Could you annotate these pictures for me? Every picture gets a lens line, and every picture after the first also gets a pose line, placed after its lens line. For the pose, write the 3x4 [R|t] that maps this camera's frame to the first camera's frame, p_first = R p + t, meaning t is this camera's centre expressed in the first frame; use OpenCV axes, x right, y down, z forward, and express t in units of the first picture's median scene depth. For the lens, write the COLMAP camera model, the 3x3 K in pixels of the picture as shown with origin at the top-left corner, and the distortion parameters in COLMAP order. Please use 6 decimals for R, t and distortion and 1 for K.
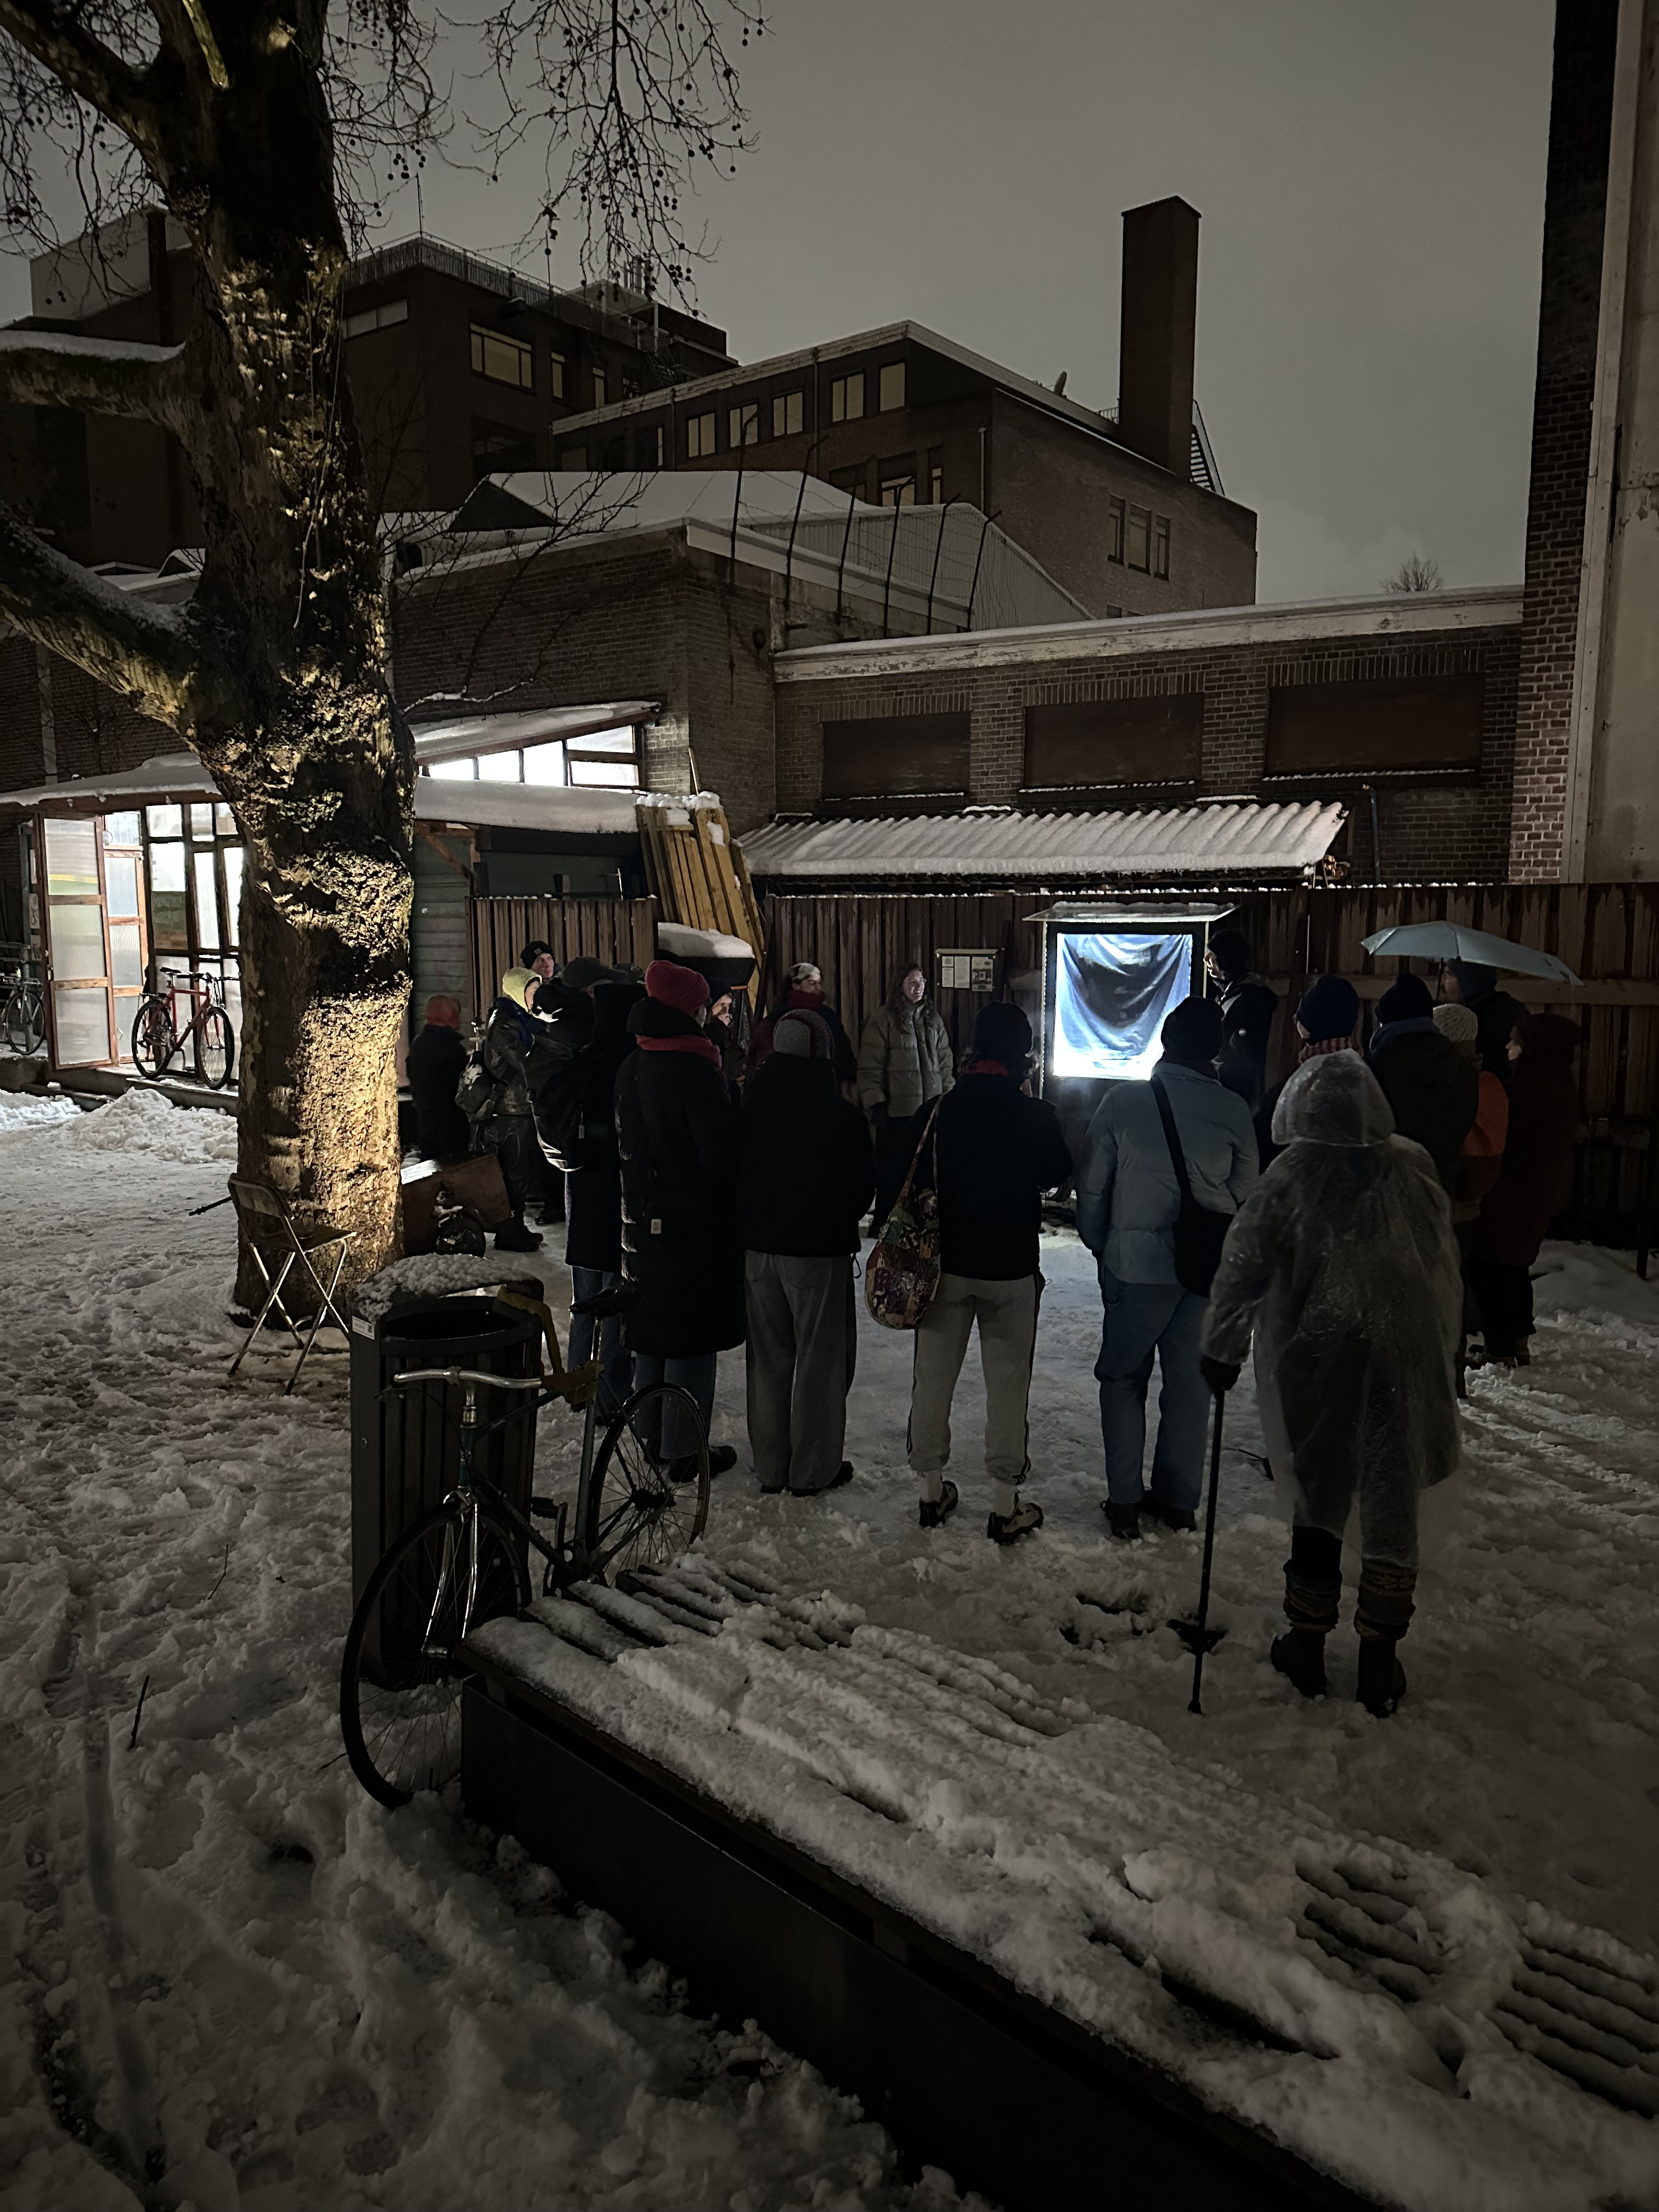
lens RADIAL K [[1544.0, 0, 829.5], [0, 1544.0, 1106.0], [0, 0, 1]] dist [0.092419, -0.152418]
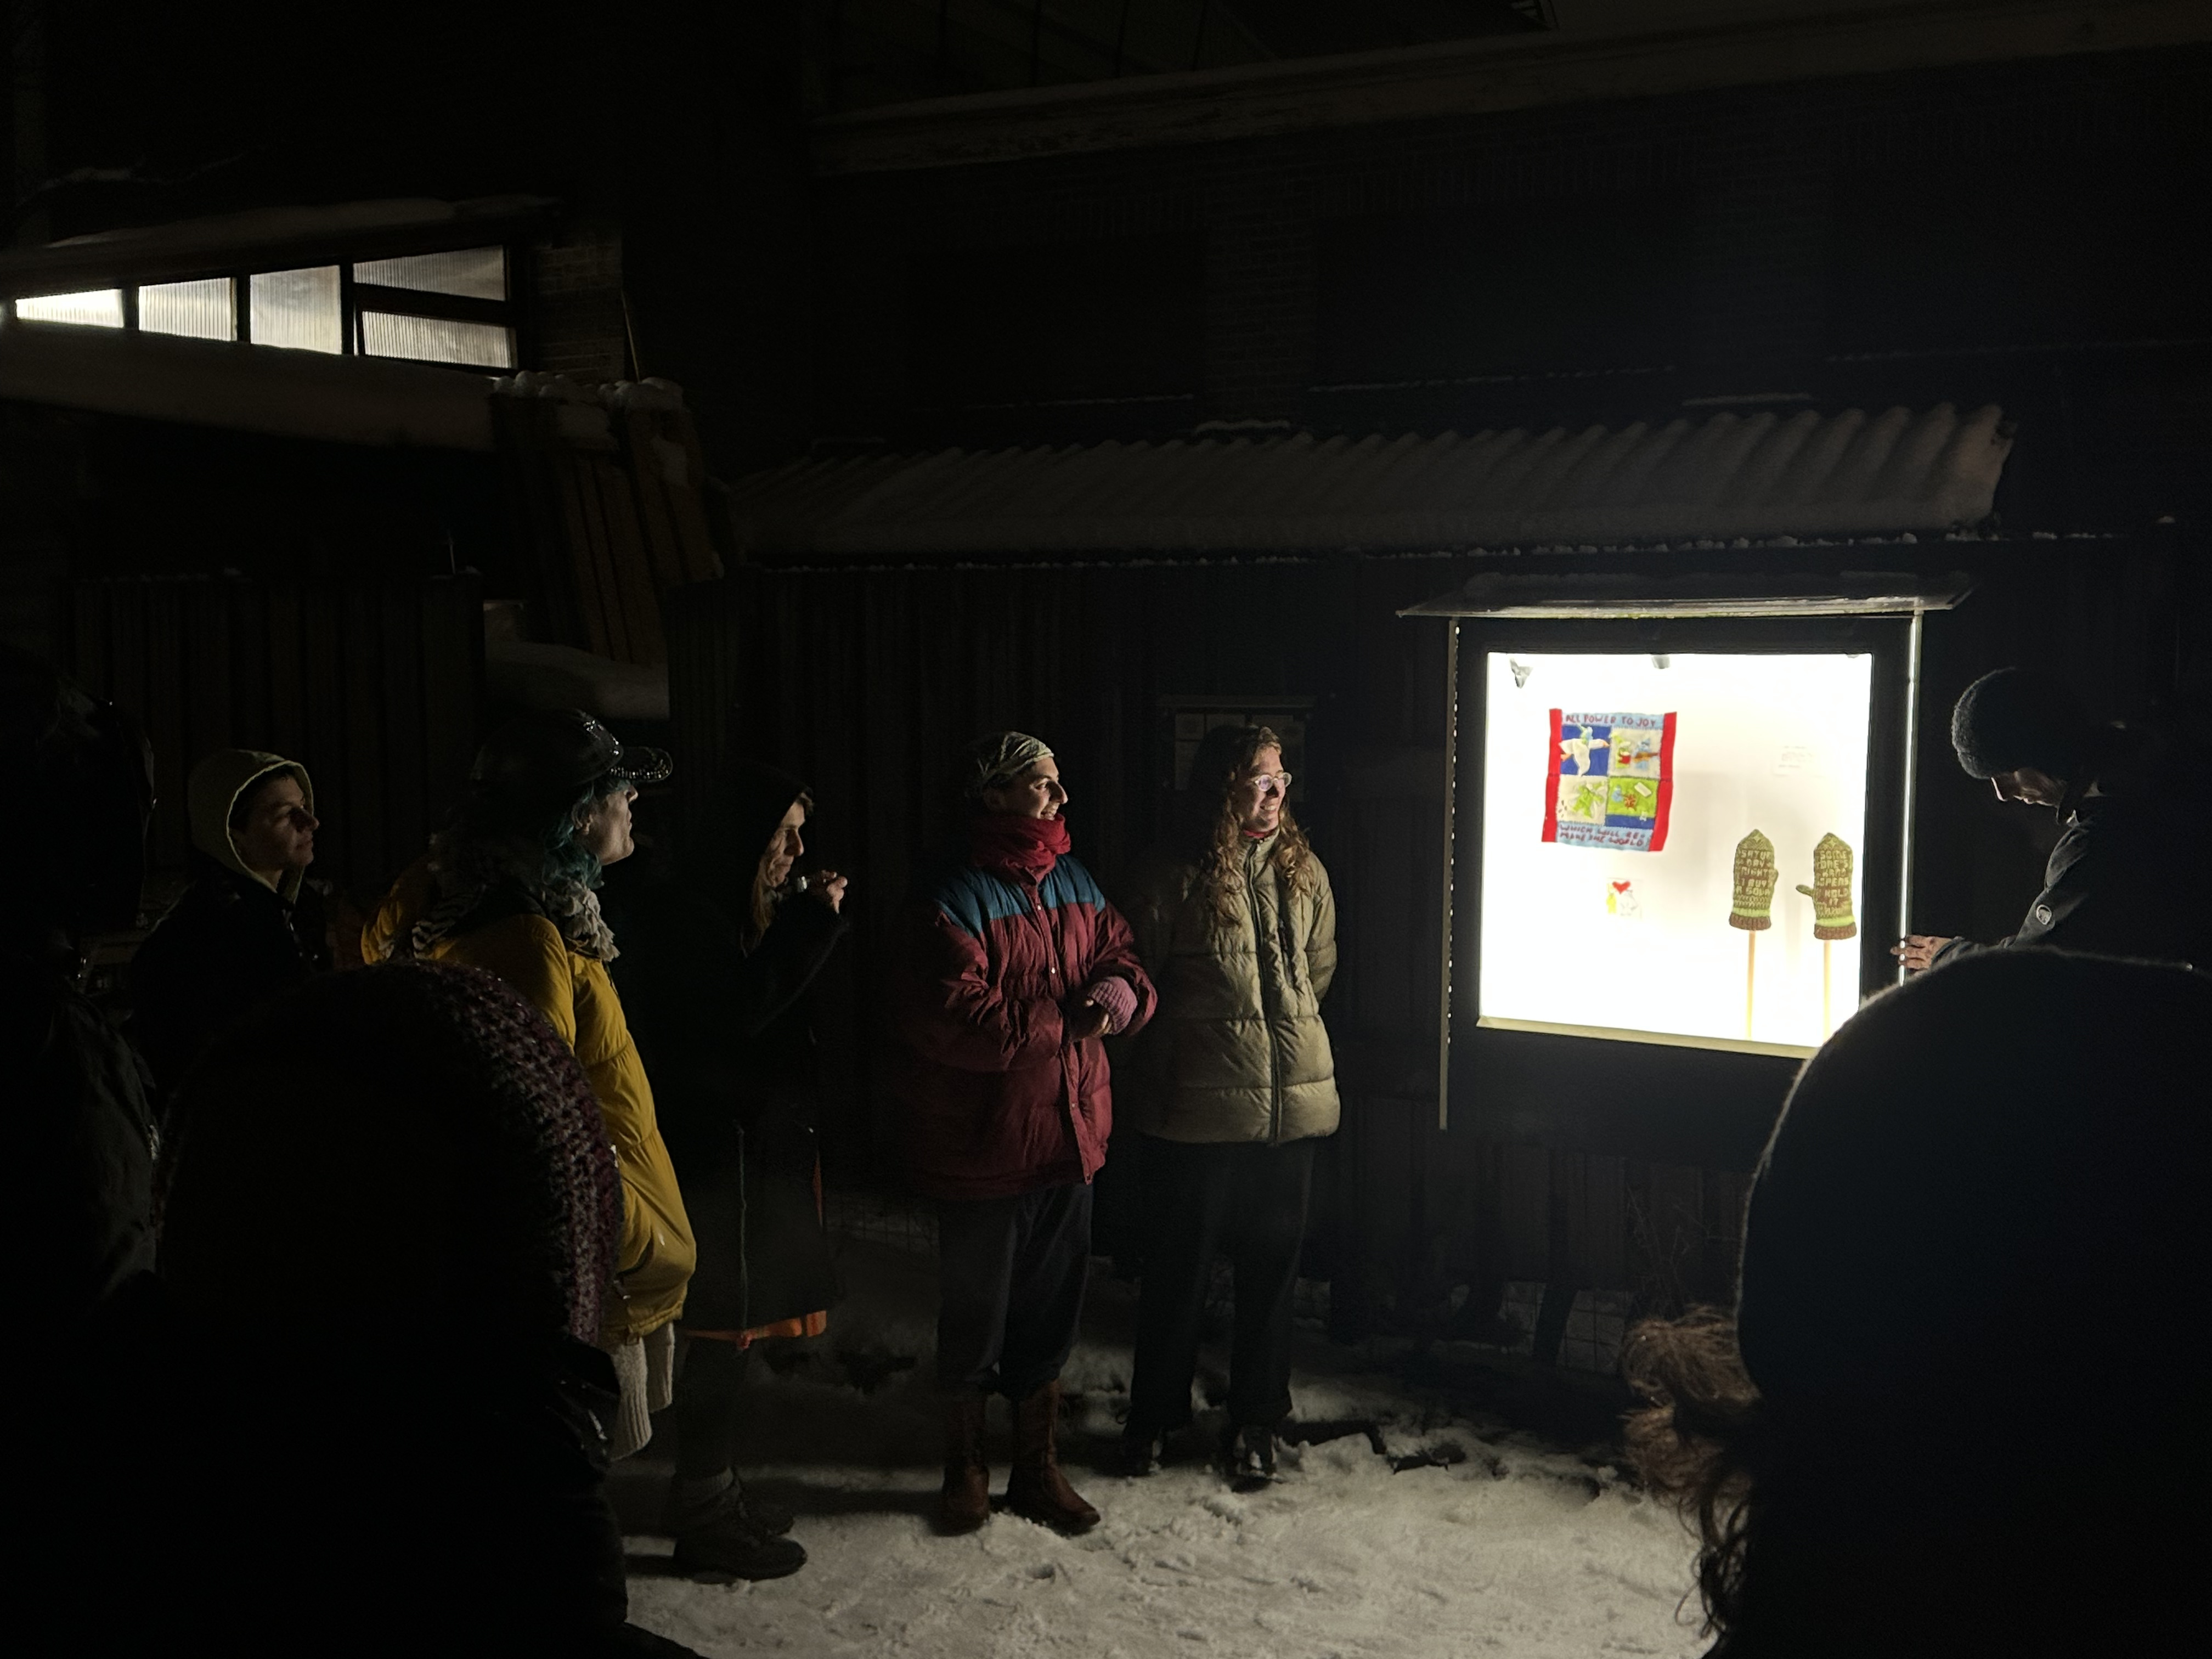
lens RADIAL K [[2307.6, 0, 1125.0], [0, 2307.6, 801.2], [0, 0, 1]] dist [0.224807, -0.522106]
pose [[0.997151, 0.005322, 0.075238, 0.021489], [0.000095, 0.997419, -0.071805, -0.043450], [-0.075426, 0.071608, 0.994577, 0.572353]]
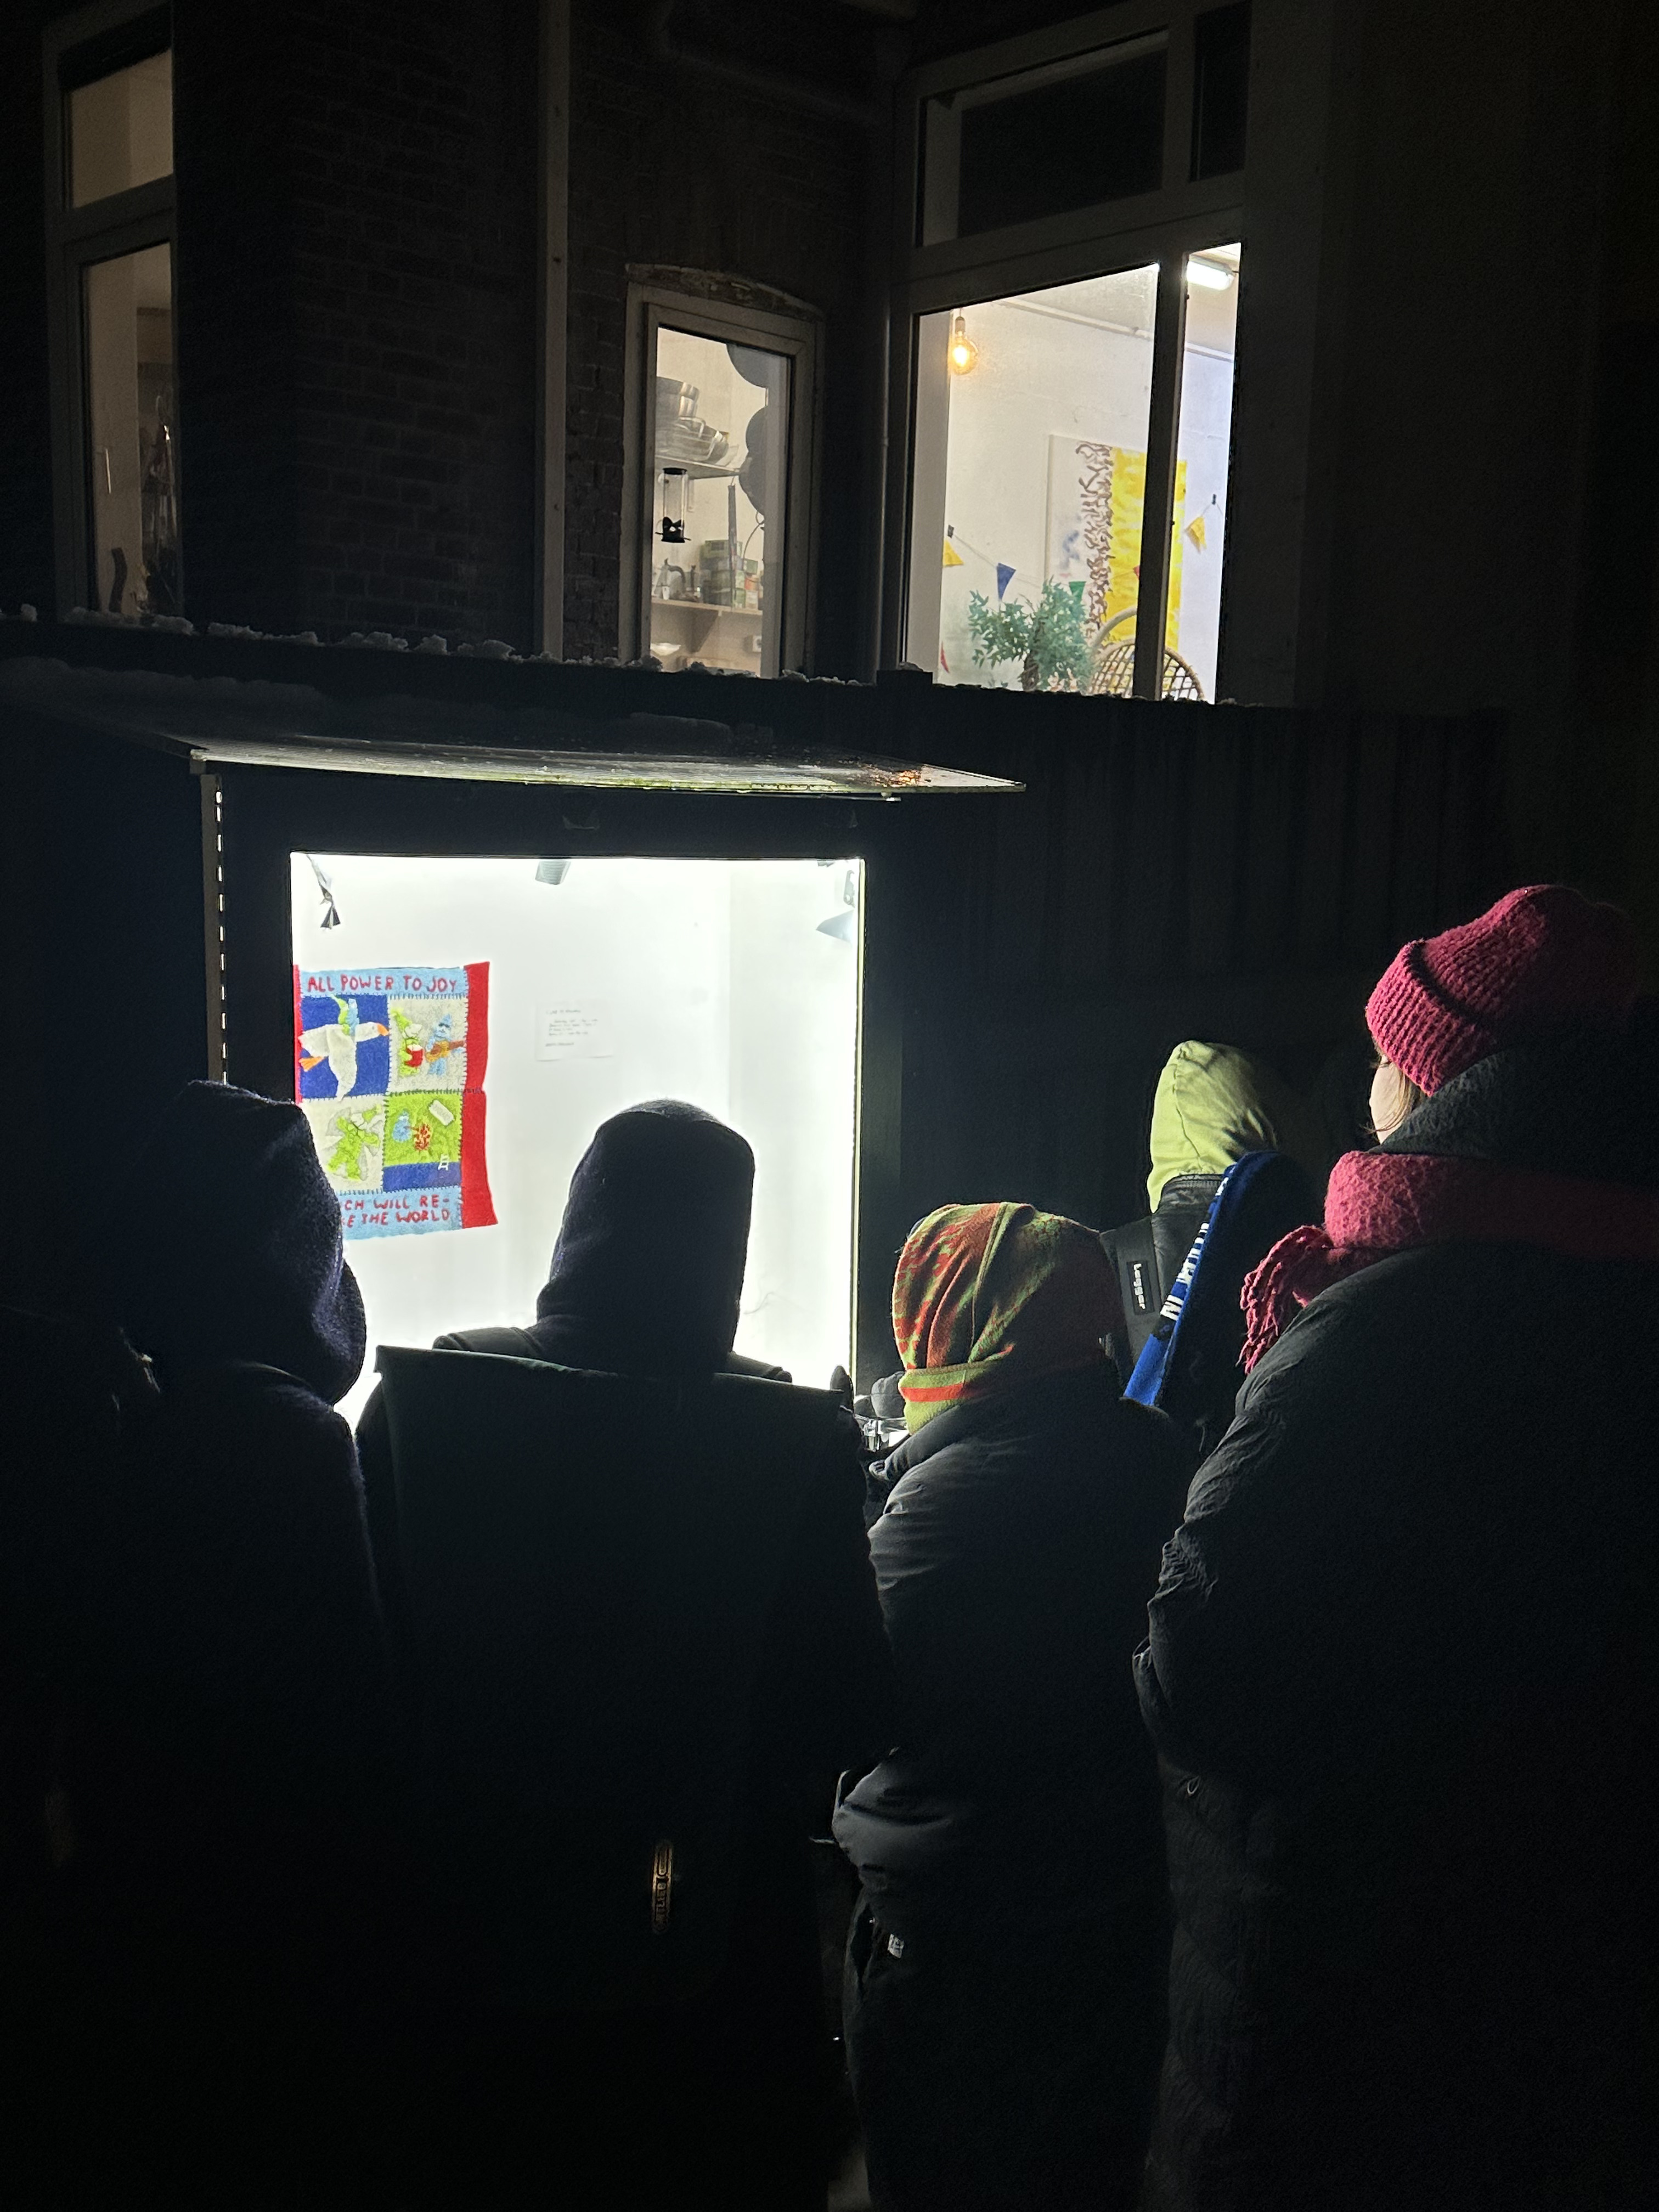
lens RADIAL K [[2307.6, 0, 829.5], [0, 2307.6, 1106.0], [0, 0, 1]] dist [0.224807, -0.522106]
pose [[0.205444, -0.109838, 0.972486, -0.118053], [0.108203, 0.990139, 0.088974, -0.127336], [-0.972669, 0.086947, 0.215303, 1.140763]]
